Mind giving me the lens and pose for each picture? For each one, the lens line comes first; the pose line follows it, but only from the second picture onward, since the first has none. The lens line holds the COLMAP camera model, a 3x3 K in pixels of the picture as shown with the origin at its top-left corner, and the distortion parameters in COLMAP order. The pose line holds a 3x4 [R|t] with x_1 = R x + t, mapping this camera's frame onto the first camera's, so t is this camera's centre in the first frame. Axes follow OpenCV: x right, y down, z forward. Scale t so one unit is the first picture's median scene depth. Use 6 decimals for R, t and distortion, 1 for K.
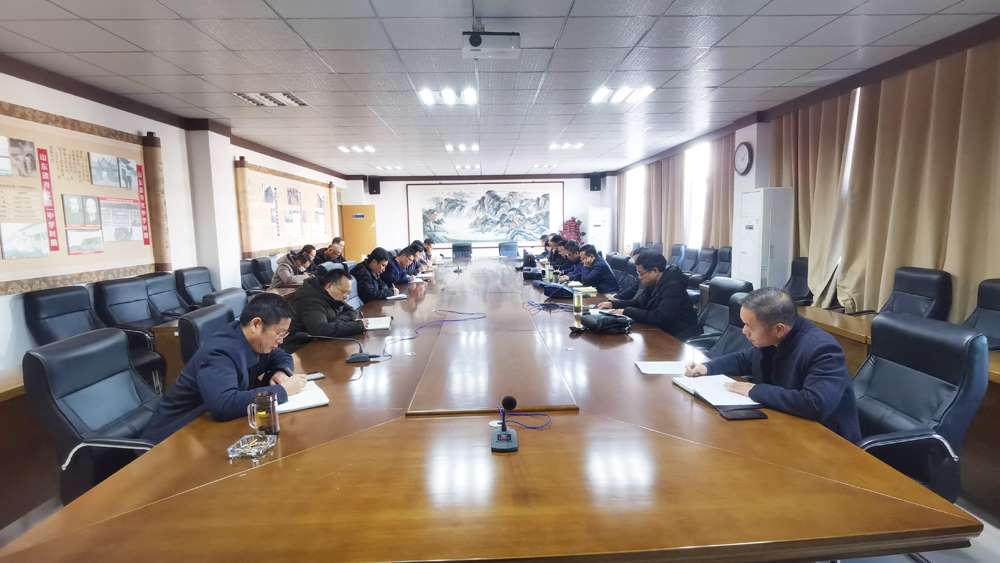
lens RADIAL K [[507.6, 0, 502.3], [0, 507.6, 291.4], [0, 0, 1]] dist [-0.019377, 0.001070]
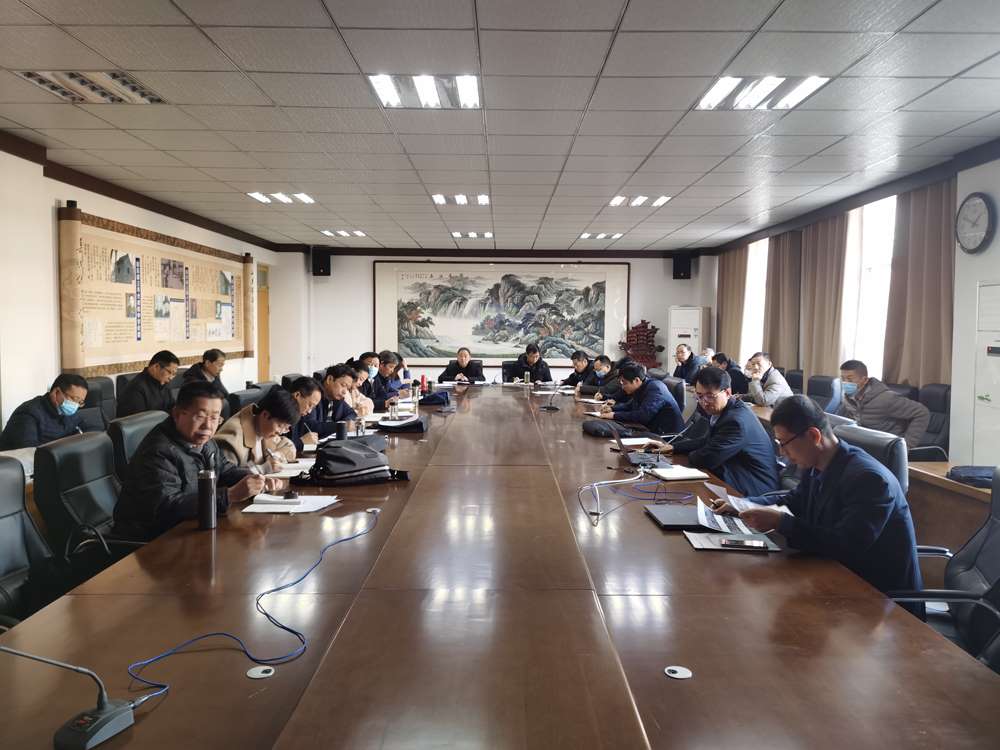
lens RADIAL K [[749.1, 0, 500.9], [0, 749.1, 363.8], [0, 0, 1]] dist [0.021885, -0.023822]
pose [[0.998927, 0.028598, -0.036436, 0.004246], [-0.031498, 0.996162, -0.081666, -0.027398], [0.033961, 0.082726, 0.995993, 0.169524]]
